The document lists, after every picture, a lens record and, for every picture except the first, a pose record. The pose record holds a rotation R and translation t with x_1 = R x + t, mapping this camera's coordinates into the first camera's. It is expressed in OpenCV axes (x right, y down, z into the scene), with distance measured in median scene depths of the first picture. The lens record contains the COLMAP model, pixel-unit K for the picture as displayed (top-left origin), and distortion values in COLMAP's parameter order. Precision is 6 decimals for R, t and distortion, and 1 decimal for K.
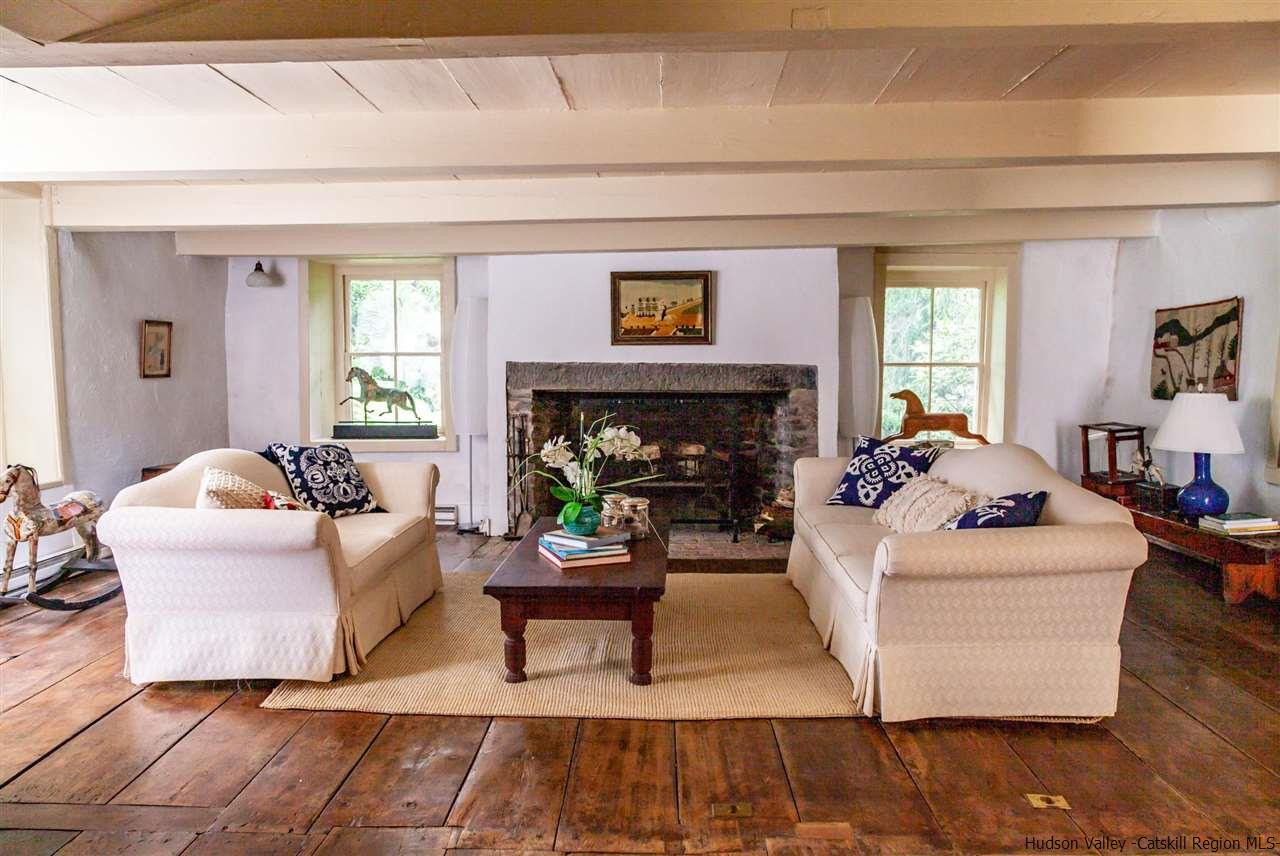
lens RADIAL K [[870.9, 0, 638.4], [0, 870.9, 433.6], [0, 0, 1]] dist [-0.020757, 0.011913]
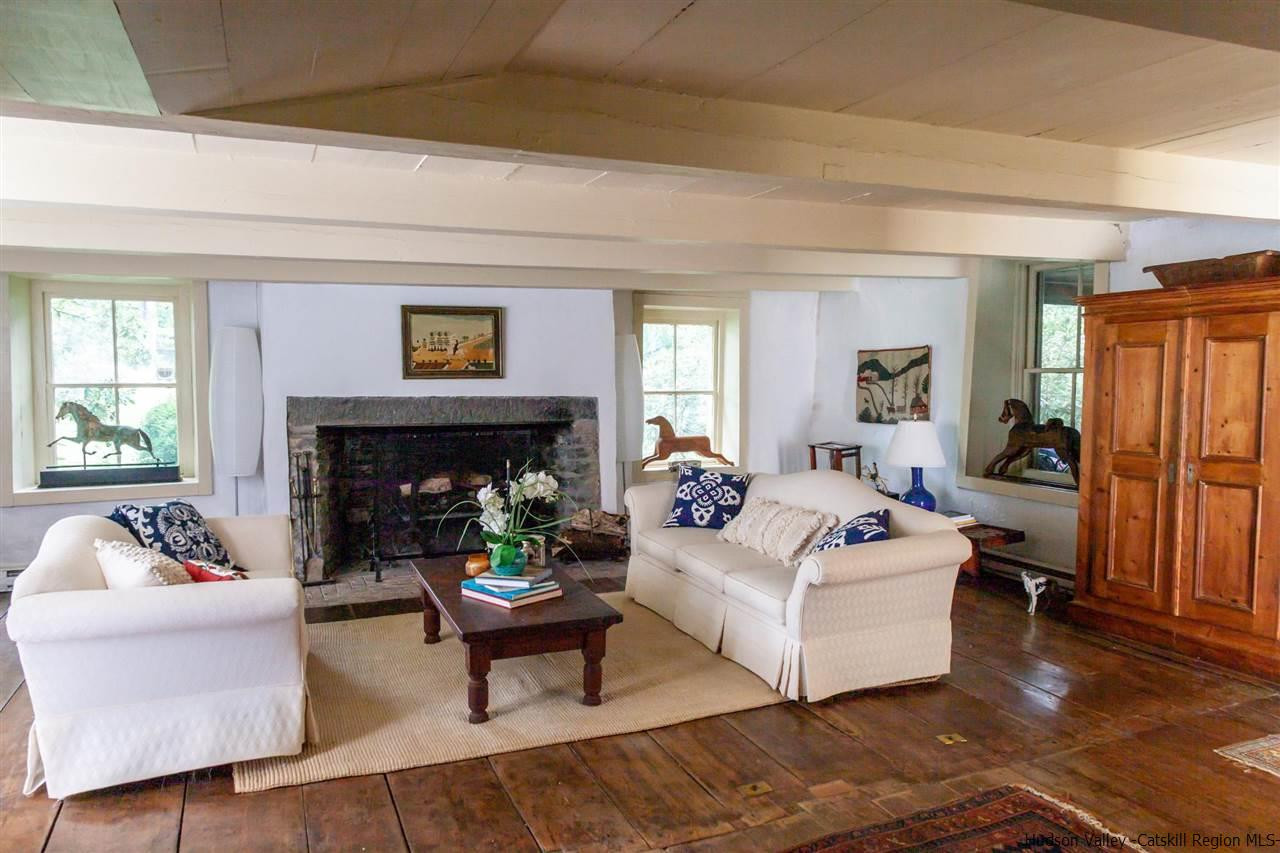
lens RADIAL K [[895.6, 0, 650.4], [0, 895.6, 428.2], [0, 0, 1]] dist [0.011685, 0.004006]
pose [[0.905938, -0.025541, 0.422638, -0.290338], [0.033024, 0.999401, -0.010393, -0.036376], [-0.422120, 0.023373, 0.906239, -0.054403]]
